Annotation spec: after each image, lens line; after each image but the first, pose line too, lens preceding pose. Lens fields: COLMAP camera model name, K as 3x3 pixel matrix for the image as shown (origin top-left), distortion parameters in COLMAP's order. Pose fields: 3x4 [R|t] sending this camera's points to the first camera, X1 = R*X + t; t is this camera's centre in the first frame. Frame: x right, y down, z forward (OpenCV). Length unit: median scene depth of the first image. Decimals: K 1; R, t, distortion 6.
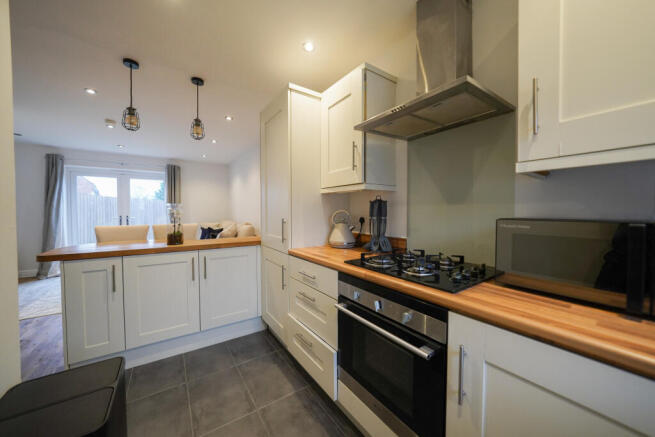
lens RADIAL K [[233.8, 0, 326.1], [0, 233.8, 217.6], [0, 0, 1]] dist [-0.019191, 0.000136]
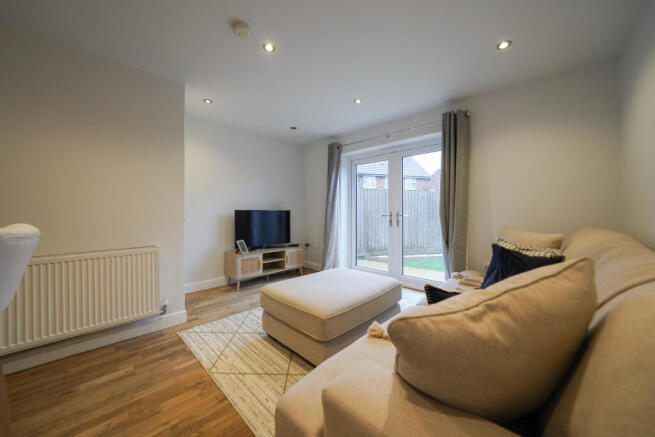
lens RADIAL K [[233.8, 0, 326.1], [0, 233.8, 217.6], [0, 0, 1]] dist [-0.019191, 0.000136]
pose [[0.206997, 0.018891, -0.978159, -0.633385], [-0.028451, 0.999507, 0.013283, 0.014717], [0.977928, 0.025080, 0.207433, 1.786017]]
